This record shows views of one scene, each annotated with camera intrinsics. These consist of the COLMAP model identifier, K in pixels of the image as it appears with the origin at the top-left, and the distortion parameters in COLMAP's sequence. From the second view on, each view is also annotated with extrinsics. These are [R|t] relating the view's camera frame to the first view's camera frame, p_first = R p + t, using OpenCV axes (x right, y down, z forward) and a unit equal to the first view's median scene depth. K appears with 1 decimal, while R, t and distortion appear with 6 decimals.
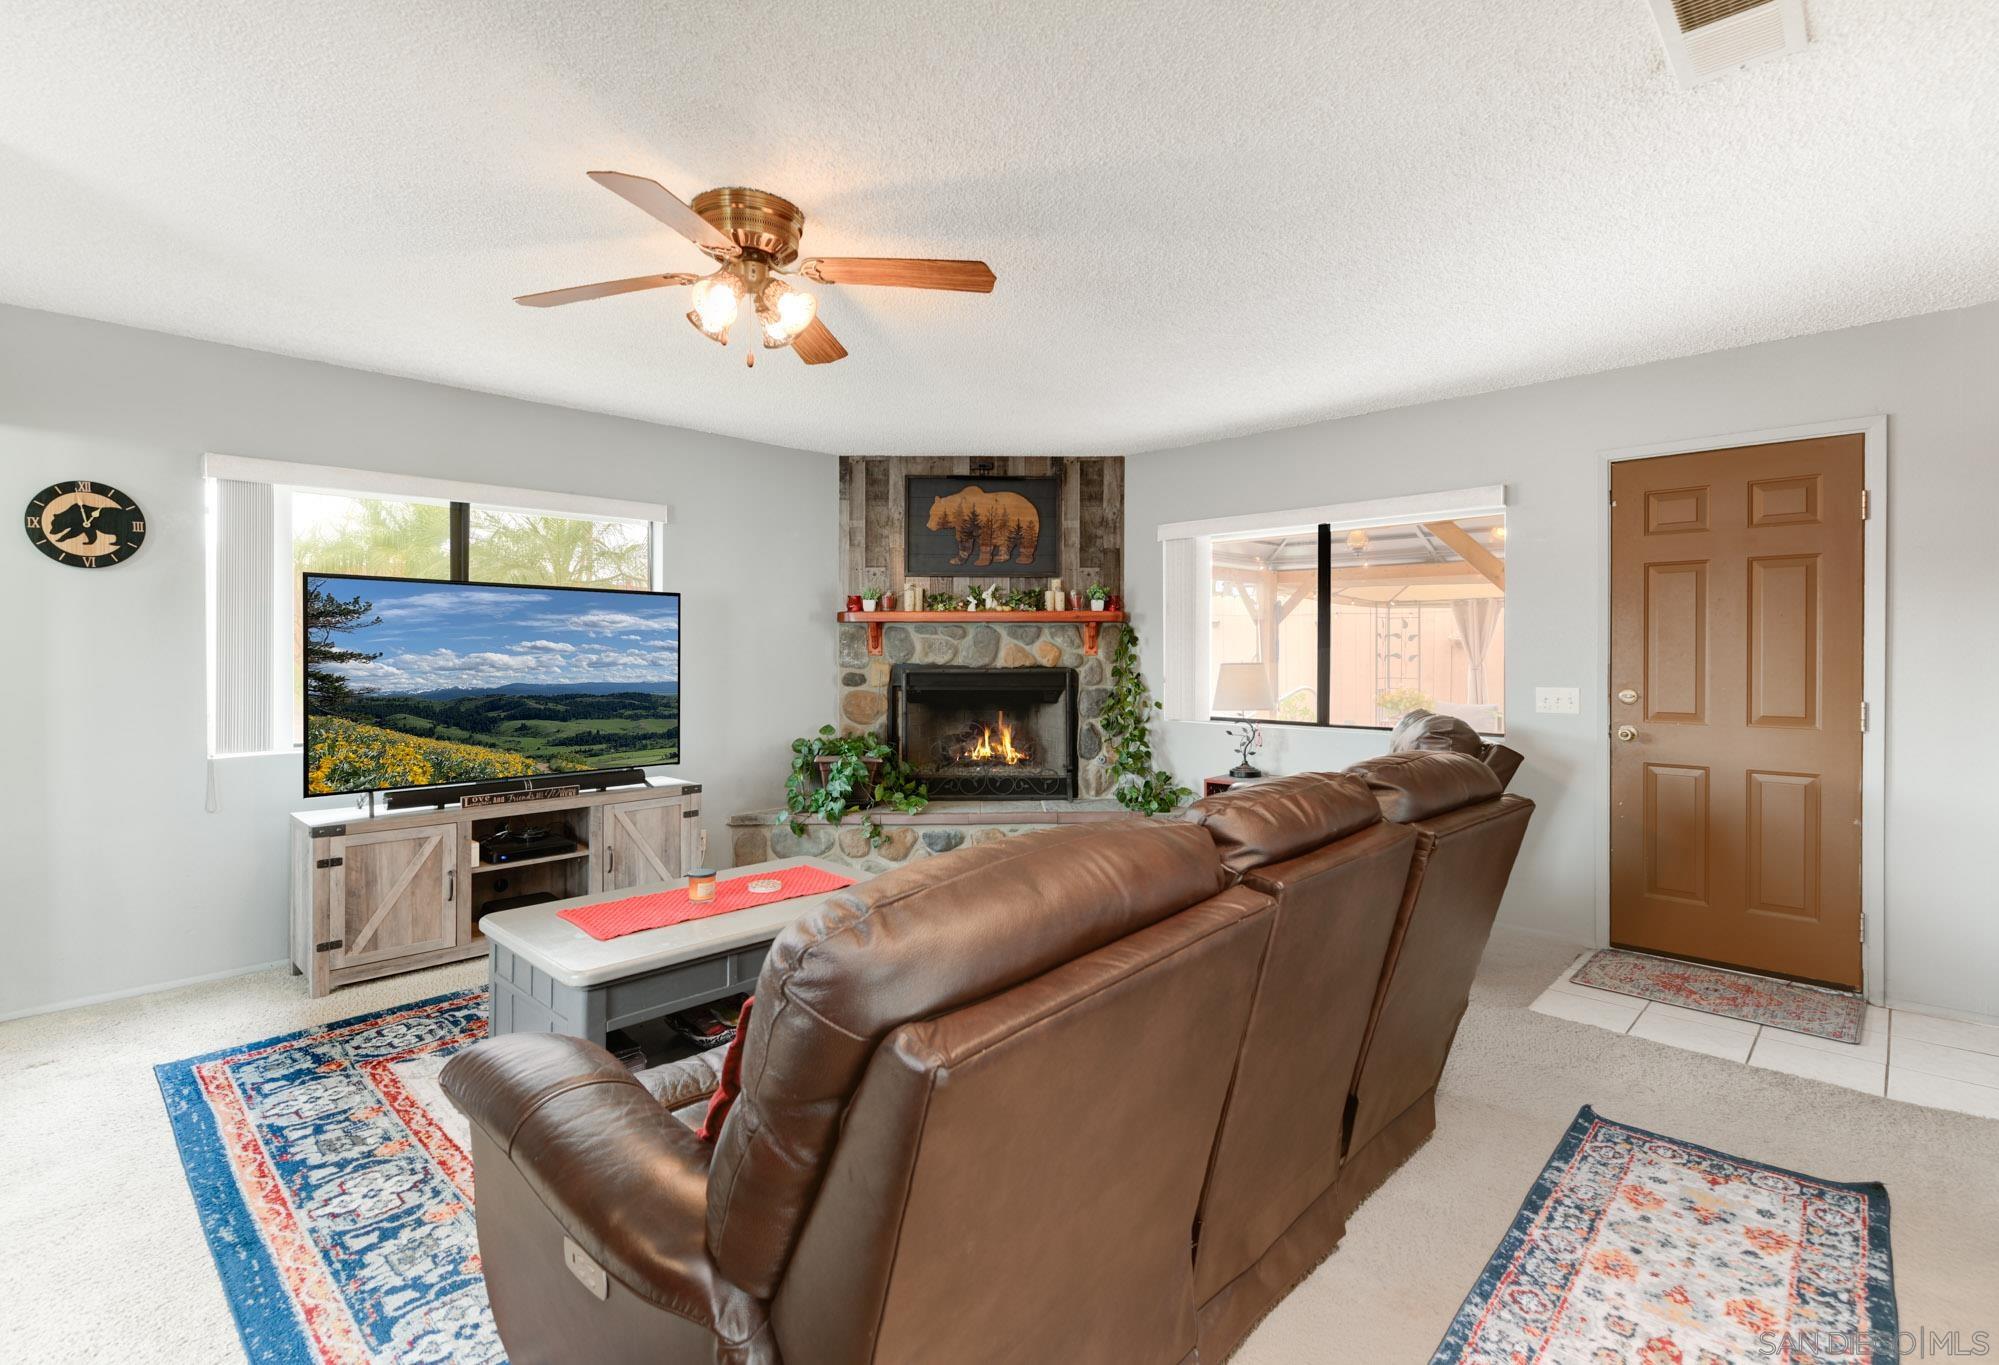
lens RADIAL K [[928.2, 0, 1008.9], [0, 928.2, 667.0], [0, 0, 1]] dist [-0.016143, 0.001521]
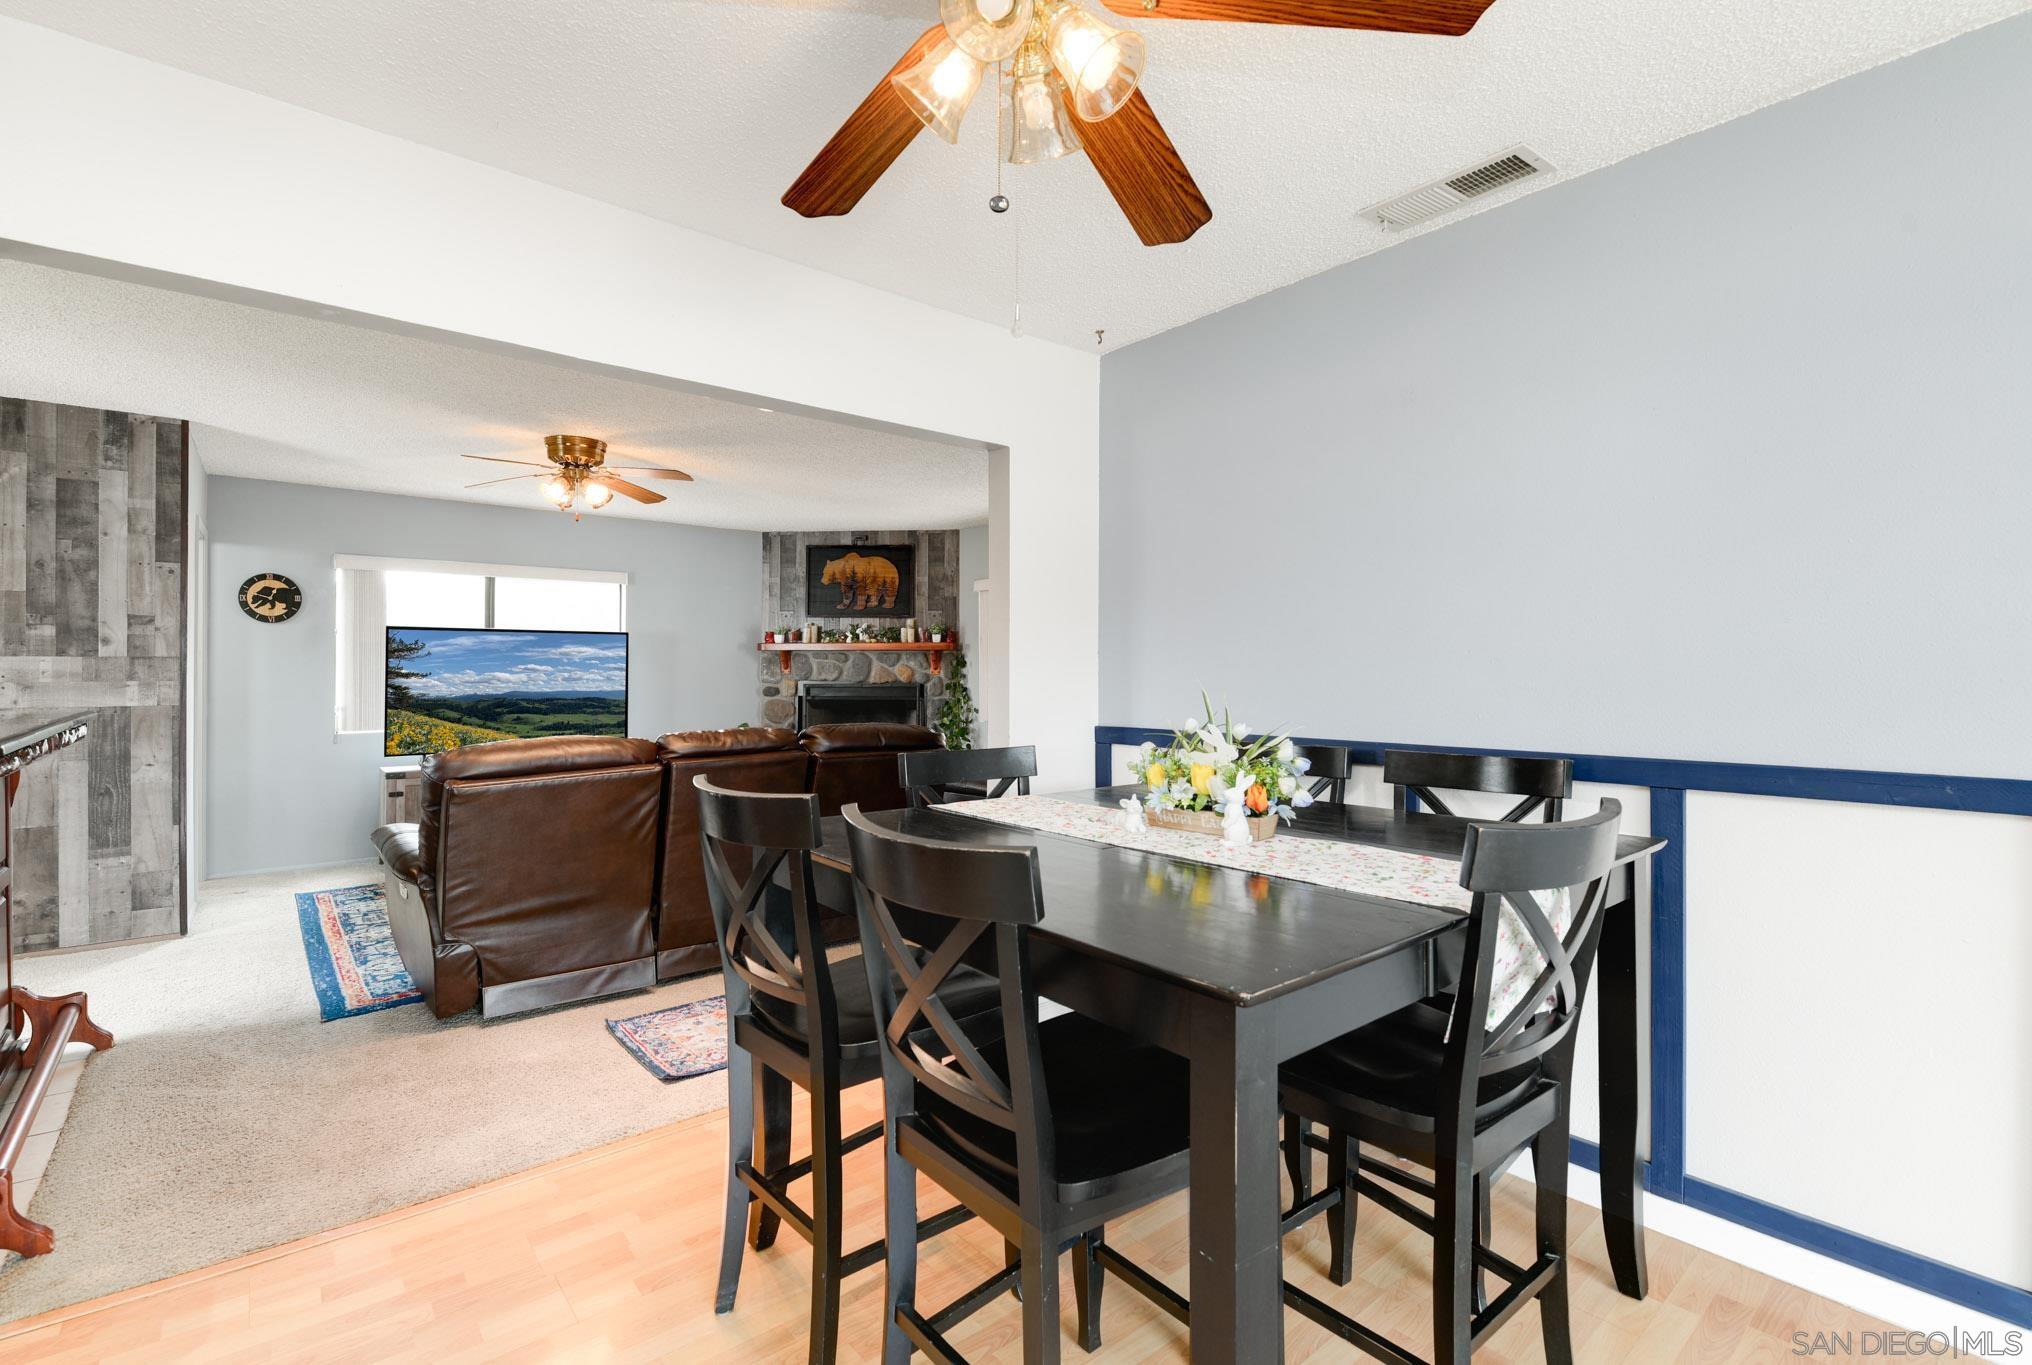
lens RADIAL K [[929.9, 0, 1014.2], [0, 929.9, 676.0], [0, 0, 1]] dist [0.011515, -0.005957]
pose [[0.990727, 0.003569, -0.135821, 0.527587], [-0.004496, 0.999969, -0.006516, -0.002232], [0.135794, 0.007066, 0.990712, -0.471956]]
